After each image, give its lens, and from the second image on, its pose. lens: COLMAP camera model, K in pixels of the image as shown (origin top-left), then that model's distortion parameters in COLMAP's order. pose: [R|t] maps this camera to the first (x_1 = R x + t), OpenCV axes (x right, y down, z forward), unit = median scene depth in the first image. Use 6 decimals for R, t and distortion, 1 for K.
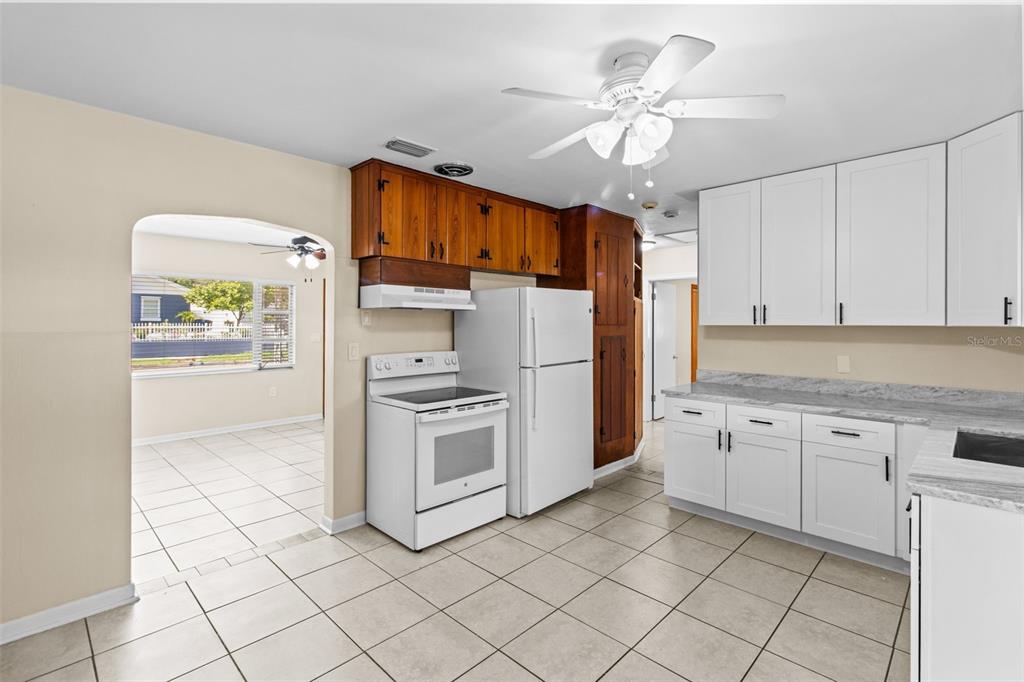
lens RADIAL K [[470.2, 0, 518.9], [0, 470.2, 322.9], [0, 0, 1]] dist [-0.005240, 0.000744]
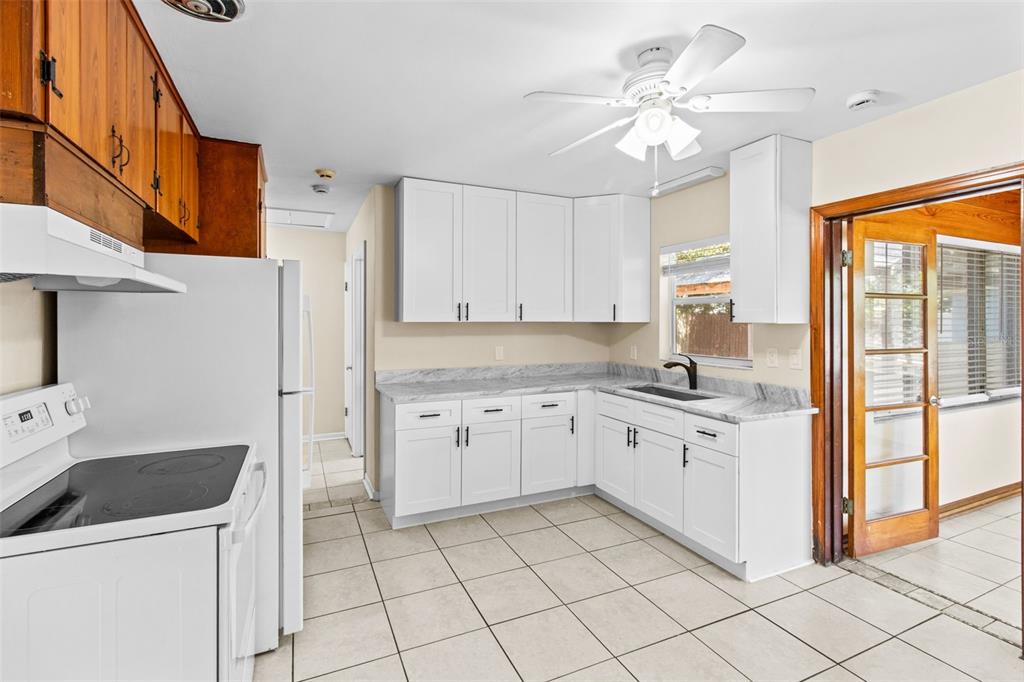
lens RADIAL K [[470.1, 0, 507.9], [0, 470.1, 326.5], [0, 0, 1]] dist [0.000029, 0.000026]
pose [[0.373936, -0.013238, 0.927360, -0.467023], [0.001011, 0.999903, 0.013866, 0.000722], [-0.927454, -0.004248, 0.373913, 0.544476]]
